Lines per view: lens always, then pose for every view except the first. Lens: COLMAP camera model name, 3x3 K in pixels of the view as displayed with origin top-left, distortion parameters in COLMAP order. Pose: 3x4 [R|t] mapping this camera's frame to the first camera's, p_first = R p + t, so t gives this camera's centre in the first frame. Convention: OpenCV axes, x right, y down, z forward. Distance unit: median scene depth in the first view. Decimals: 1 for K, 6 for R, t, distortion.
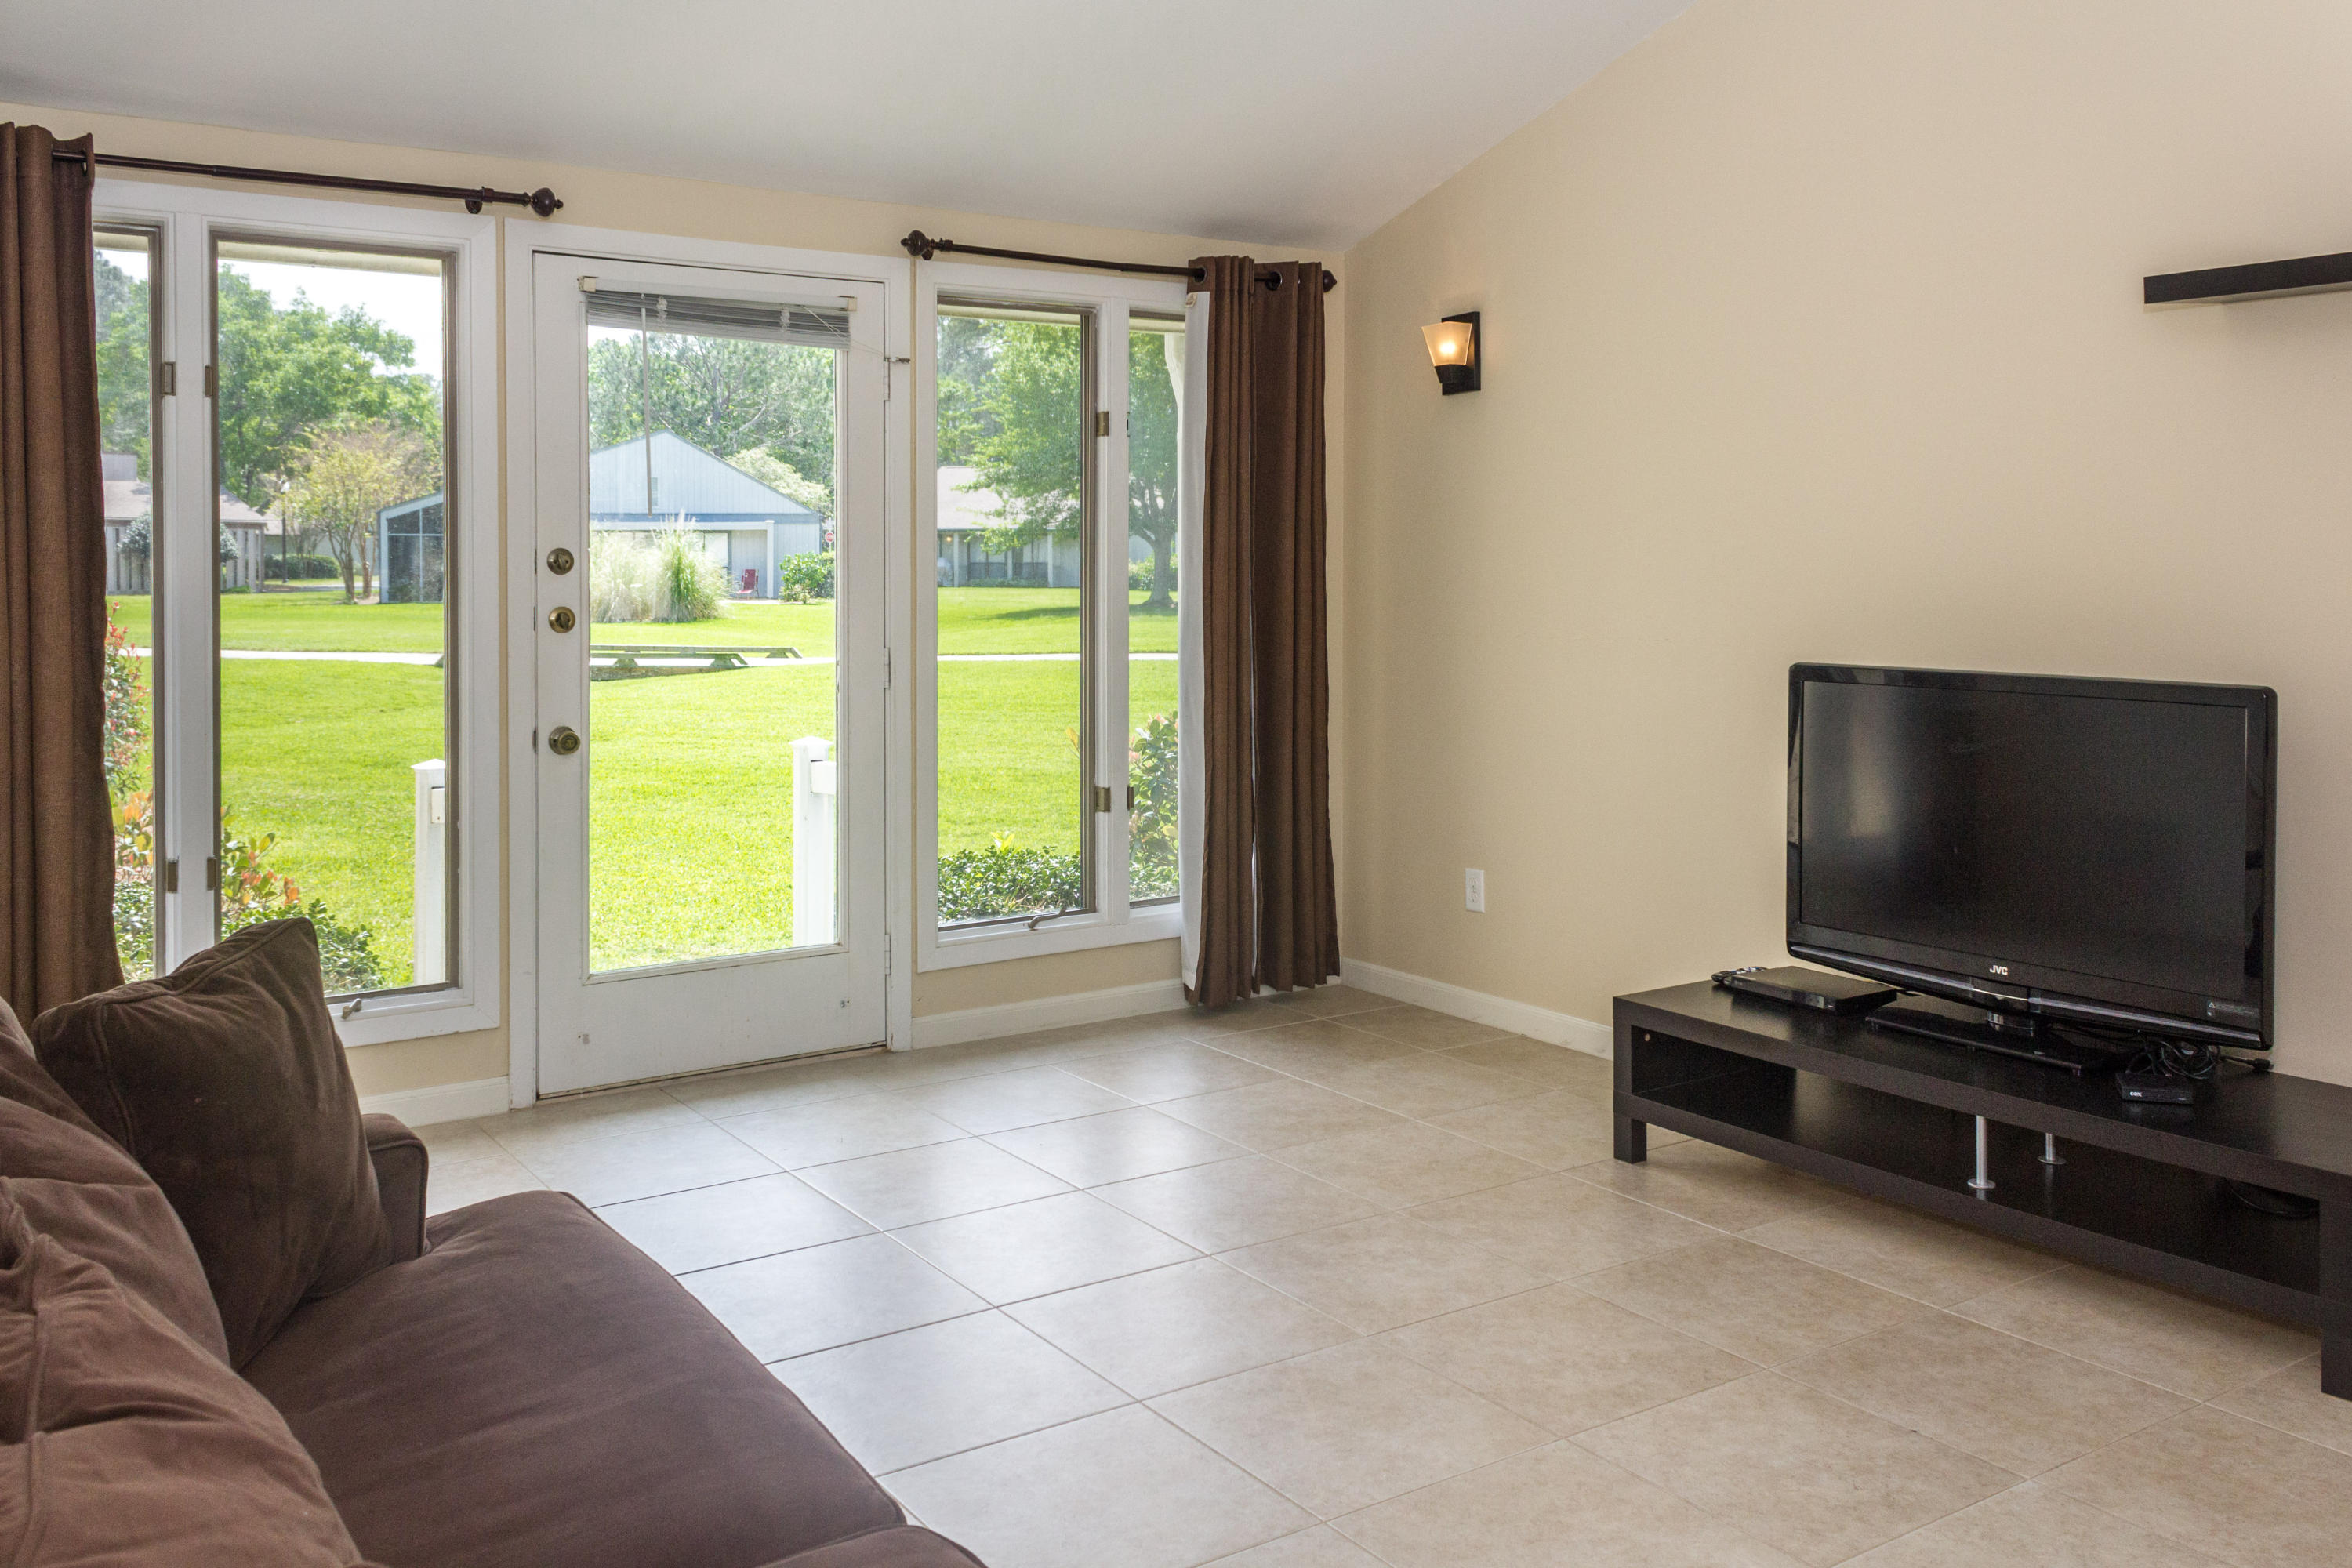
lens RADIAL K [[1994.4, 0, 1180.1], [0, 1994.4, 629.4], [0, 0, 1]] dist [0.035290, -0.009828]
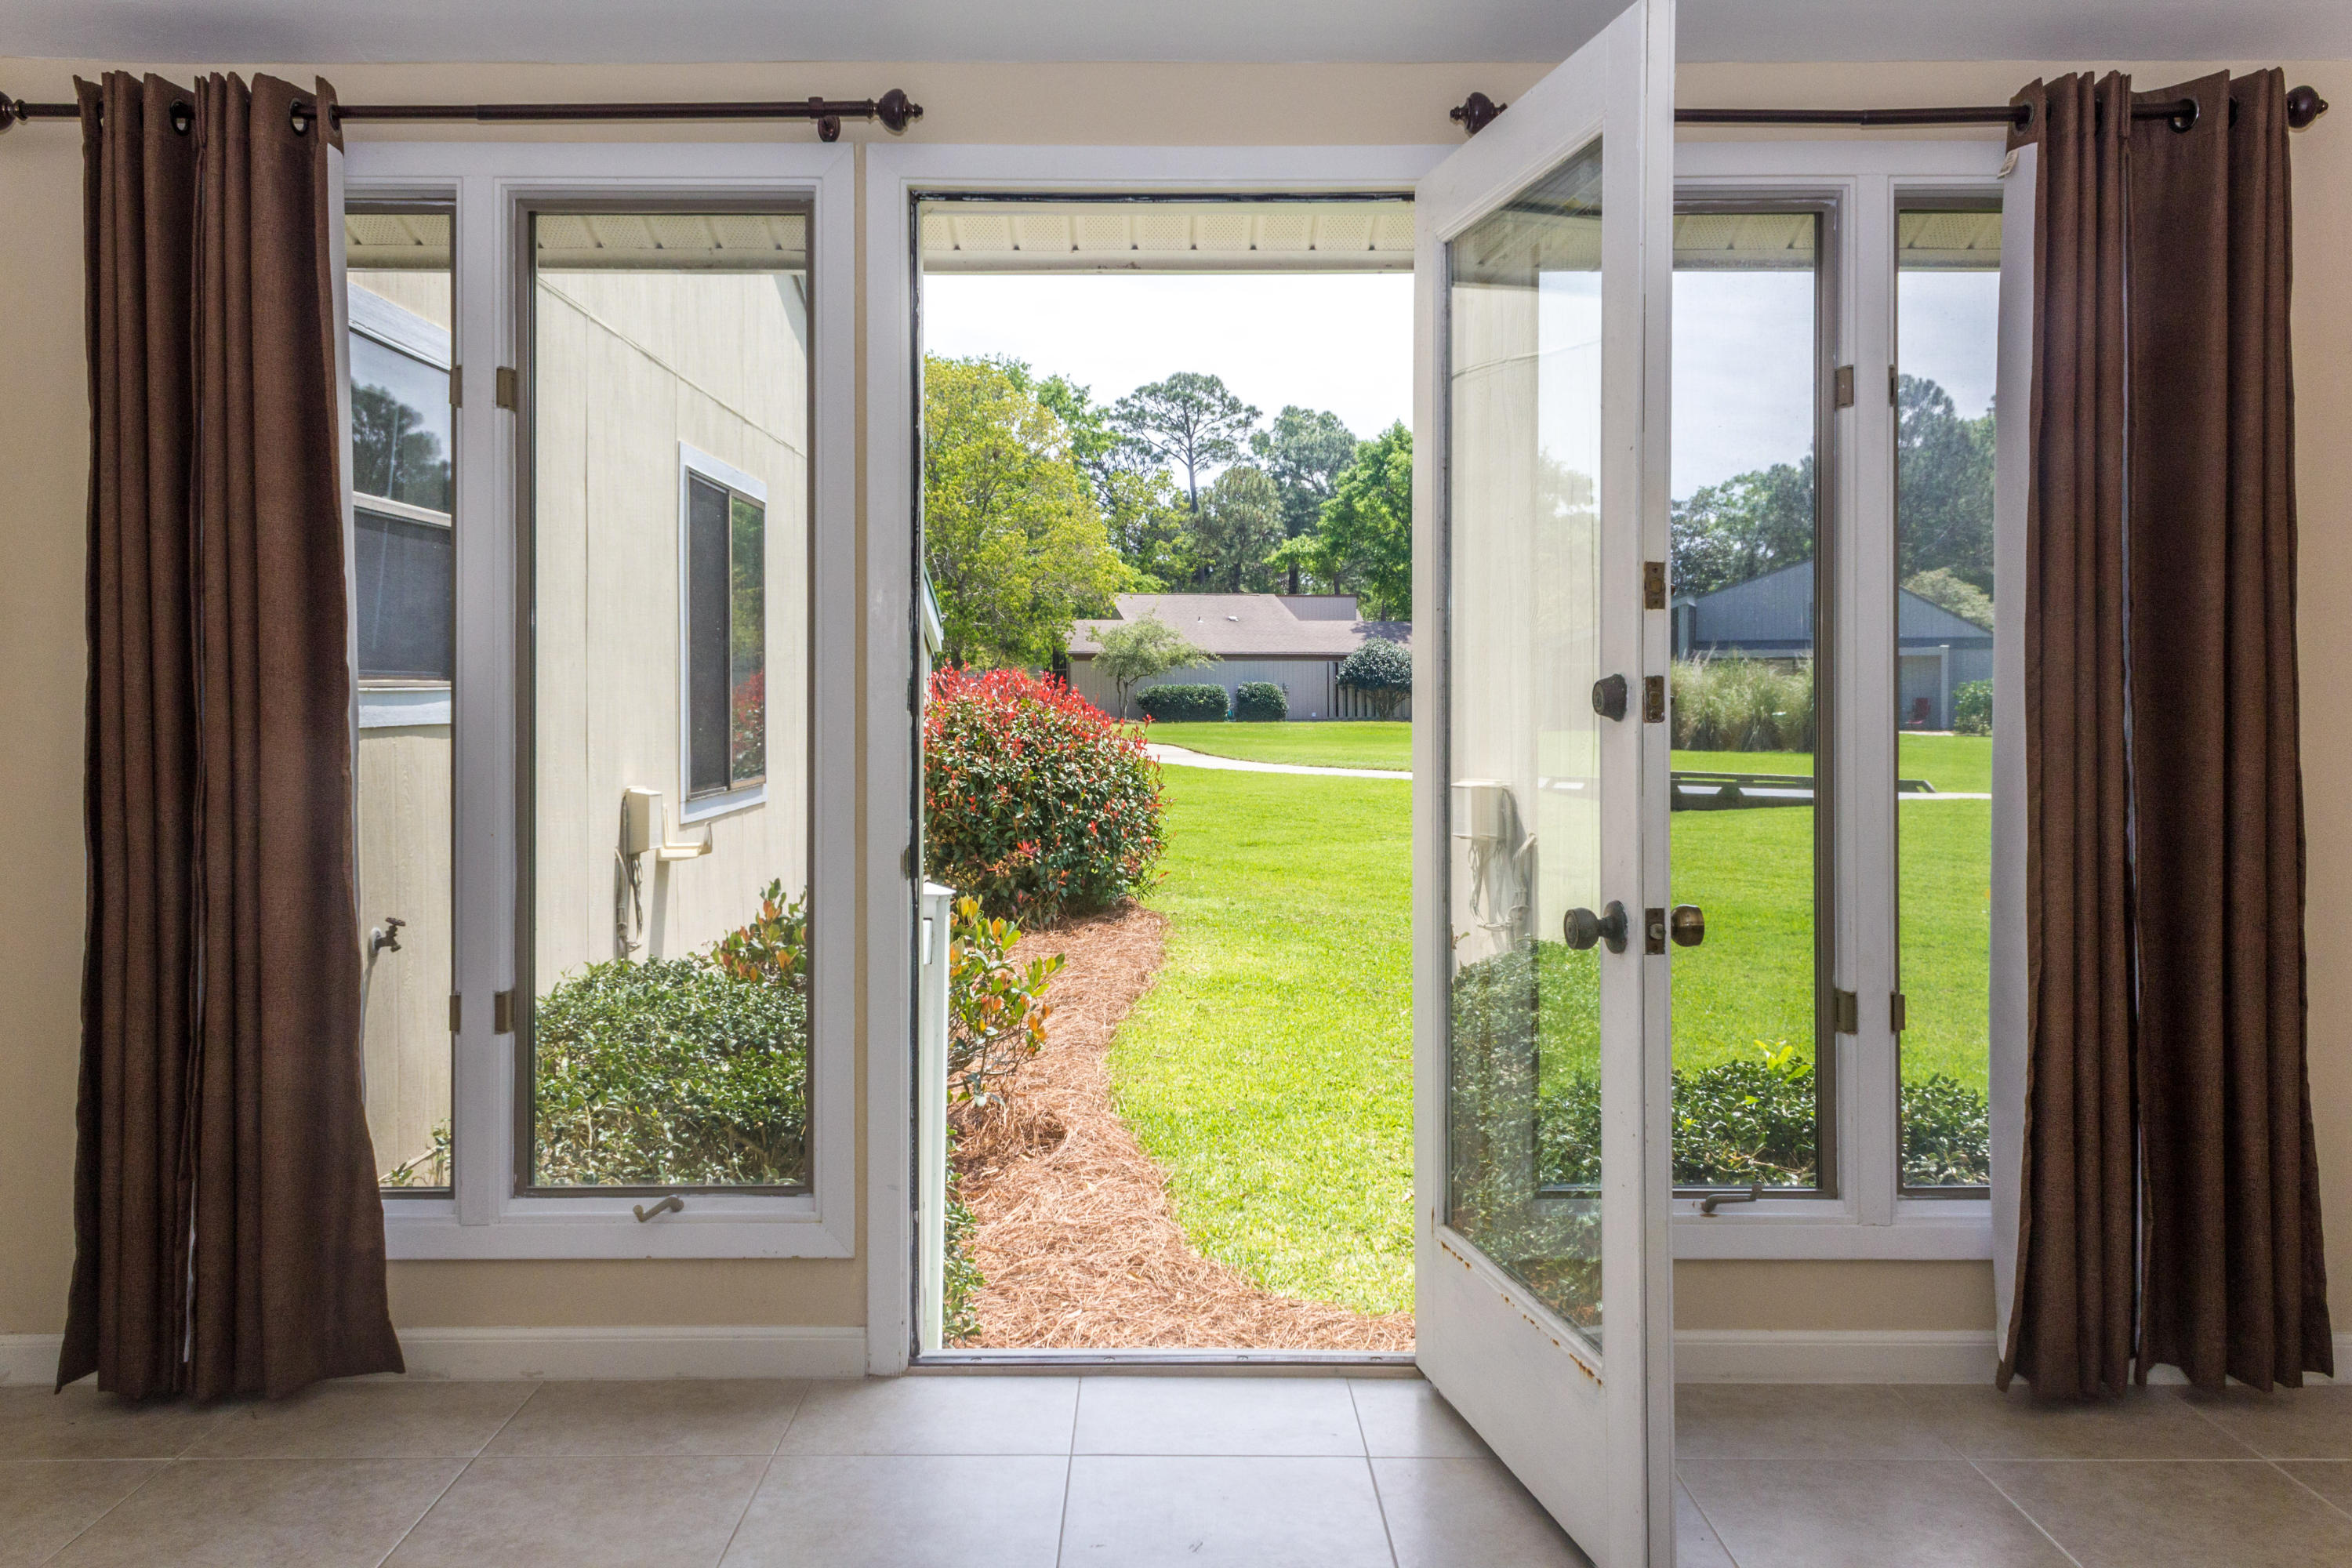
lens RADIAL K [[1957.3, 0, 1166.8], [0, 1957.3, 687.8], [0, 0, 1]] dist [-0.000319, -0.002673]
pose [[0.820943, -0.002093, -0.571007, 0.125835], [-0.019715, 0.999293, -0.032008, 0.010527], [0.570670, 0.037534, 0.820321, 0.382898]]
